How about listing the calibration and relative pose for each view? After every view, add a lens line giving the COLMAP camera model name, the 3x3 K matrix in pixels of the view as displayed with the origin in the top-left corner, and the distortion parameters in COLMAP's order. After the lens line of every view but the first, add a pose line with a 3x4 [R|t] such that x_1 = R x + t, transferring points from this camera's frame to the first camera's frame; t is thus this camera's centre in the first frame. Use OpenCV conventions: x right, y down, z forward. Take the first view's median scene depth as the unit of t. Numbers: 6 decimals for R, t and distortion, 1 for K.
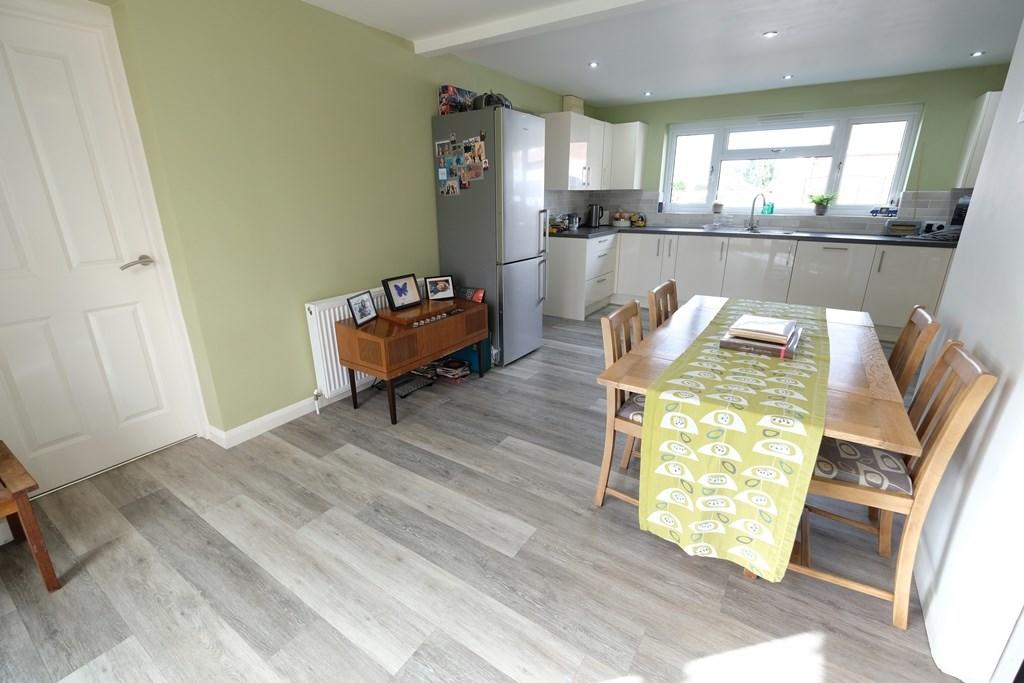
lens RADIAL K [[444.7, 0, 506.5], [0, 444.7, 337.5], [0, 0, 1]] dist [-0.004298, -0.000209]
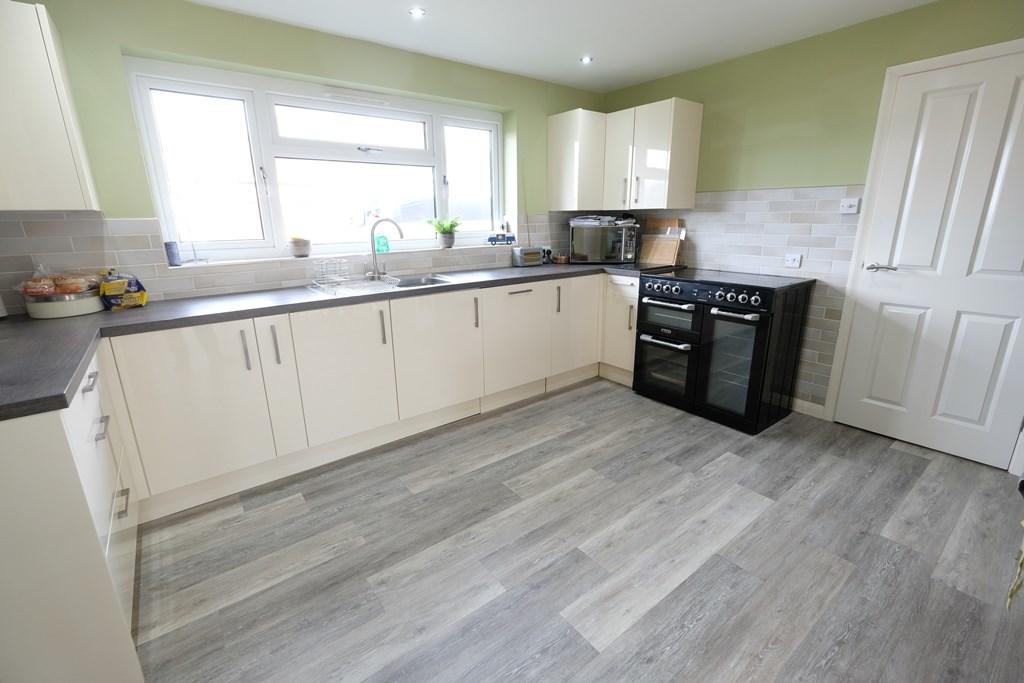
lens RADIAL K [[444.7, 0, 510.2], [0, 444.7, 338.3], [0, 0, 1]] dist [-0.004298, -0.000209]
pose [[0.327238, -0.251634, 0.910821, 0.059577], [0.301102, 0.941415, 0.151906, -0.223852], [-0.895686, 0.224540, 0.383834, 0.688908]]
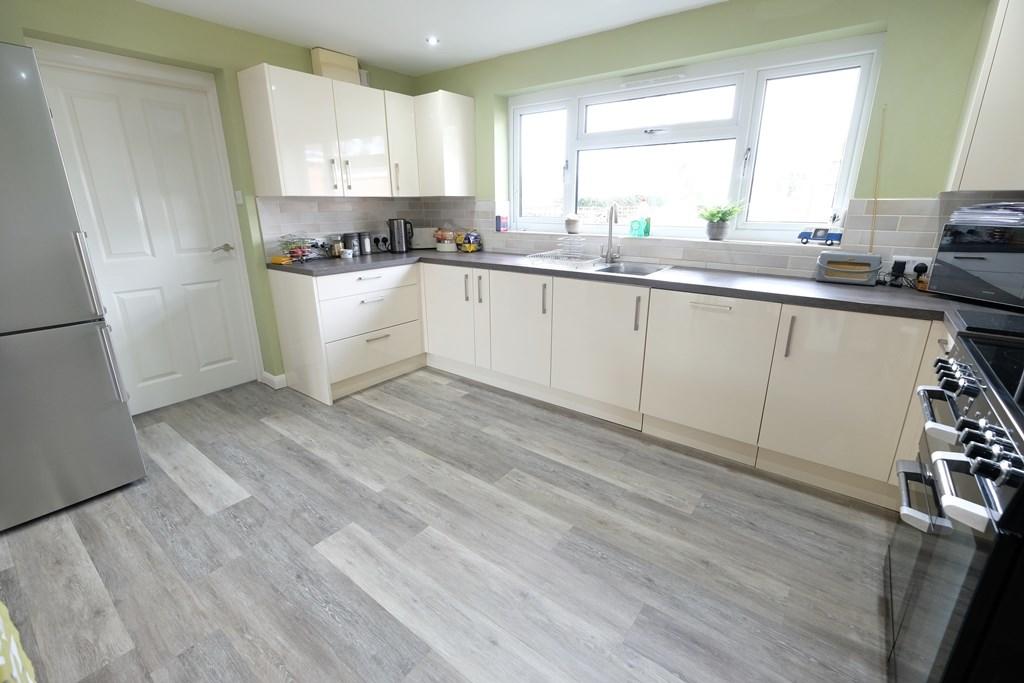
lens RADIAL K [[444.7, 0, 510.3], [0, 444.7, 336.5], [0, 0, 1]] dist [-0.004298, -0.000209]
pose [[0.997268, 0.022250, -0.070435, 0.498318], [-0.023577, 0.999559, -0.018064, -0.137559], [0.070002, 0.019675, 0.997353, 0.419283]]
